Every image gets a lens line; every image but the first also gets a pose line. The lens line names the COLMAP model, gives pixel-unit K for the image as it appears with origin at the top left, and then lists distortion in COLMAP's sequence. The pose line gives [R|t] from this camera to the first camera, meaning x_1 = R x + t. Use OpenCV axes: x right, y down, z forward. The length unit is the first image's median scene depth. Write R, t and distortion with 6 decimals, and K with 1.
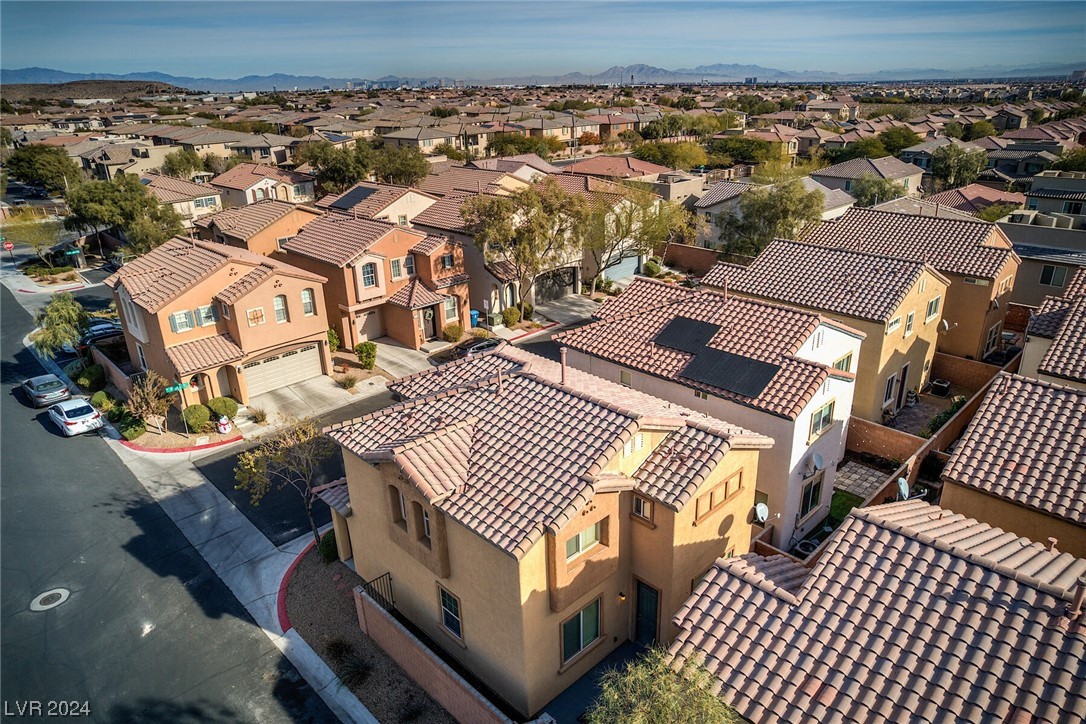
lens RADIAL K [[707.4, 0, 545.8], [0, 707.4, 364.2], [0, 0, 1]] dist [-0.082501, 0.064791]
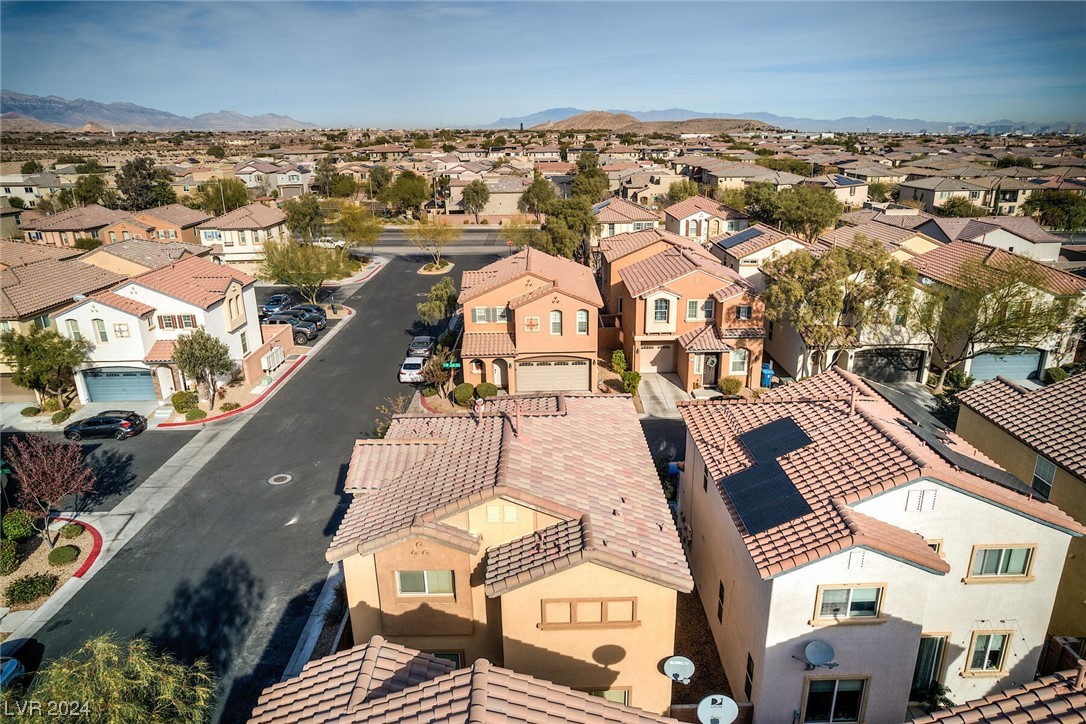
lens RADIAL K [[693.6, 0, 547.7], [0, 693.6, 365.2], [0, 0, 1]] dist [-0.078053, 0.064779]
pose [[0.731814, 0.232560, -0.640596, 0.282862], [-0.261513, 0.963843, 0.051159, -0.054945], [0.629332, 0.130085, 0.766172, 0.123774]]
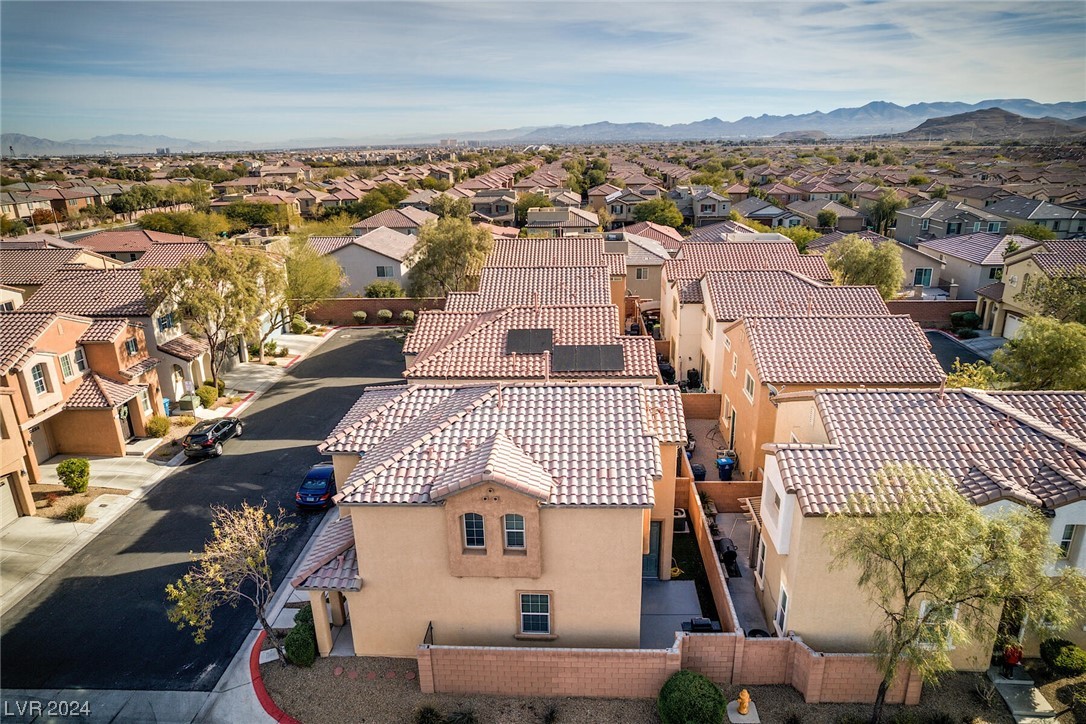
lens RADIAL K [[693.6, 0, 547.7], [0, 693.6, 365.2], [0, 0, 1]] dist [-0.078053, 0.064779]
pose [[0.729605, -0.203506, 0.652887, -0.313897], [0.255973, 0.966564, 0.015228, -0.007740], [-0.634156, 0.156011, 0.757302, 0.061663]]
